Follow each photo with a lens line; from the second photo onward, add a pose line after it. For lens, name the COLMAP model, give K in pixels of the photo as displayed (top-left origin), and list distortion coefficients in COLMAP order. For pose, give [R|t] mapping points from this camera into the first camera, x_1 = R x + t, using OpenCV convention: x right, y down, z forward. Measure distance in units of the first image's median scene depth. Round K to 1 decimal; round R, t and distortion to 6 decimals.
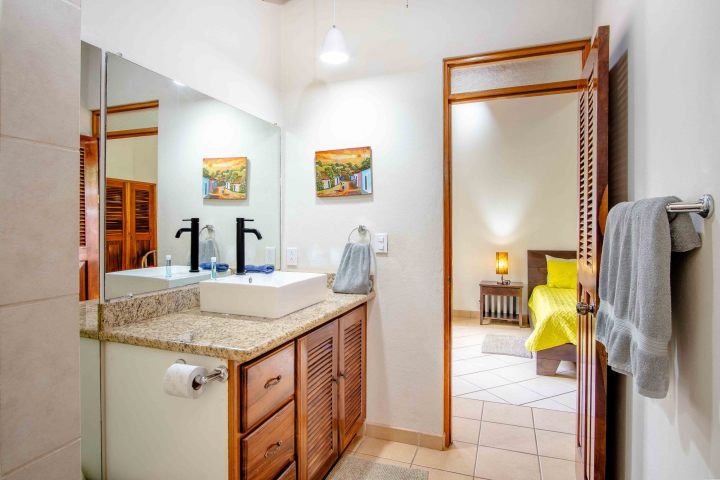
lens RADIAL K [[391.6, 0, 360.9], [0, 391.6, 236.8], [0, 0, 1]] dist [-0.026959, 0.001733]
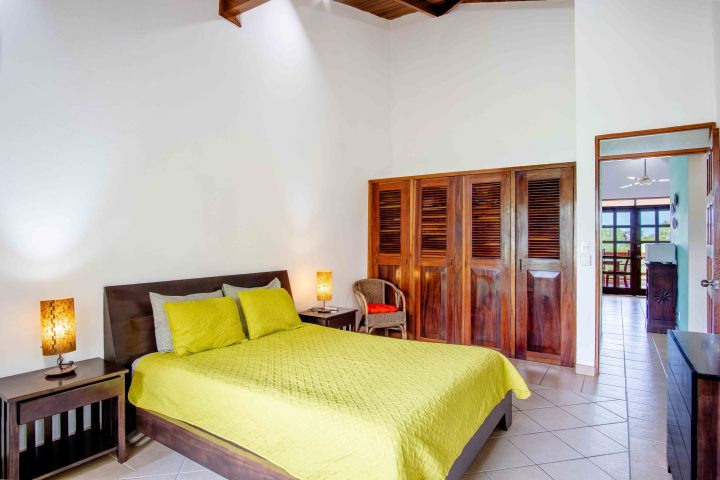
lens RADIAL K [[391.6, 0, 360.9], [0, 391.6, 236.8], [0, 0, 1]] dist [-0.026959, 0.001733]
pose [[0.208124, 0.008315, 0.978067, 0.031499], [0.016095, 0.999799, -0.011925, -0.016410], [-0.977970, 0.018224, 0.207948, 0.605959]]
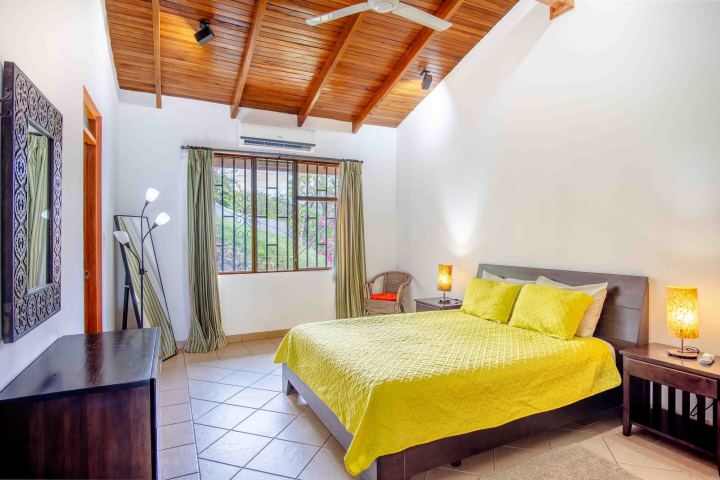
lens RADIAL K [[391.6, 0, 360.9], [0, 391.6, 236.8], [0, 0, 1]] dist [-0.026959, 0.001733]
pose [[0.743415, -0.002248, -0.668827, 0.788383], [-0.010564, 0.999830, -0.015103, -0.005663], [0.668747, 0.018294, 0.743265, 0.261592]]
